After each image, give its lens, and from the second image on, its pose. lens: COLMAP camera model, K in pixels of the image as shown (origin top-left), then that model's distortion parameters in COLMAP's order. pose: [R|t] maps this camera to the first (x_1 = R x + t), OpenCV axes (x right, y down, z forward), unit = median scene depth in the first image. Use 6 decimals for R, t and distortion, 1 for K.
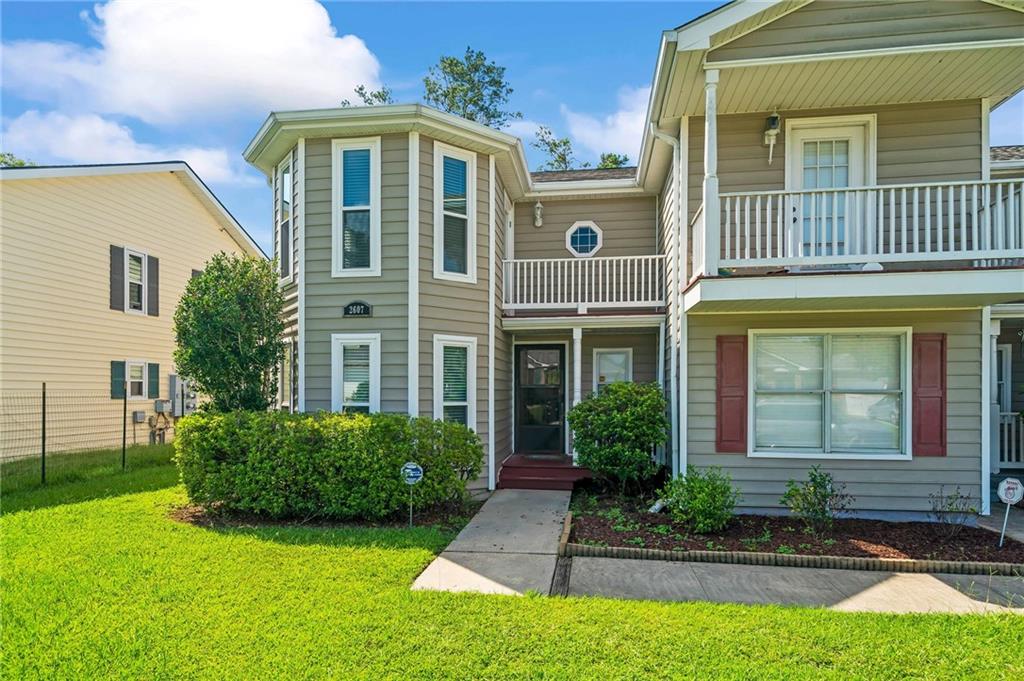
lens RADIAL K [[571.4, 0, 512.0], [0, 571.4, 340.5], [0, 0, 1]] dist [-0.000707, 0.000014]
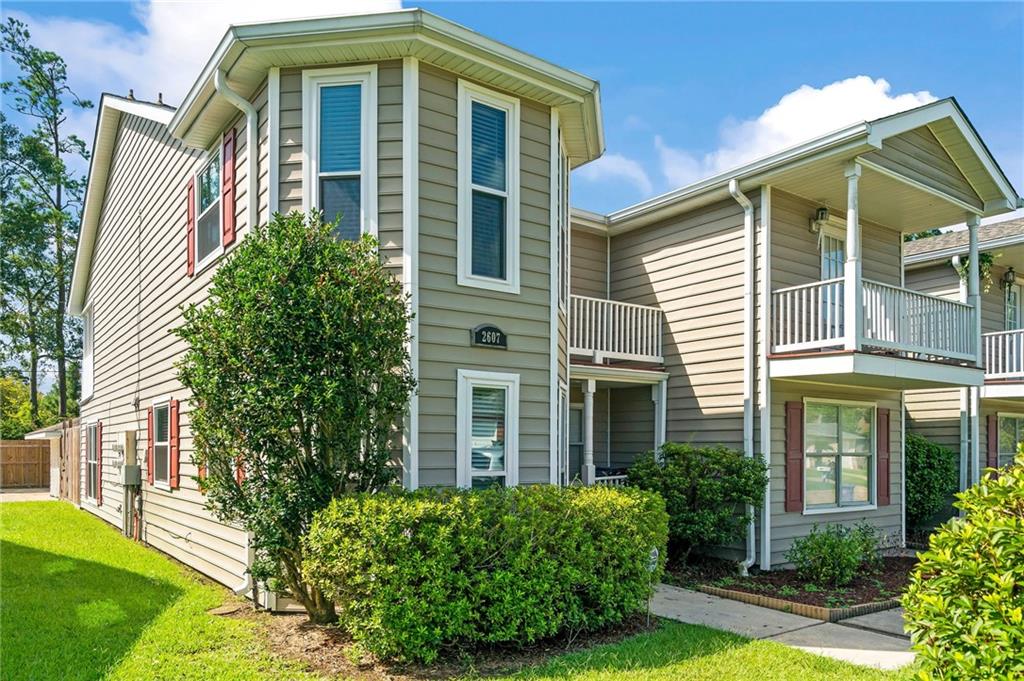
lens RADIAL K [[747.4, 0, 512.1], [0, 747.4, 384.4], [0, 0, 1]] dist [0.002093, -0.002068]
pose [[0.722527, 0.063134, 0.688454, -0.872788], [-0.065175, 0.997607, -0.023084, 0.022514], [-0.688263, -0.028191, 0.724913, 0.319711]]
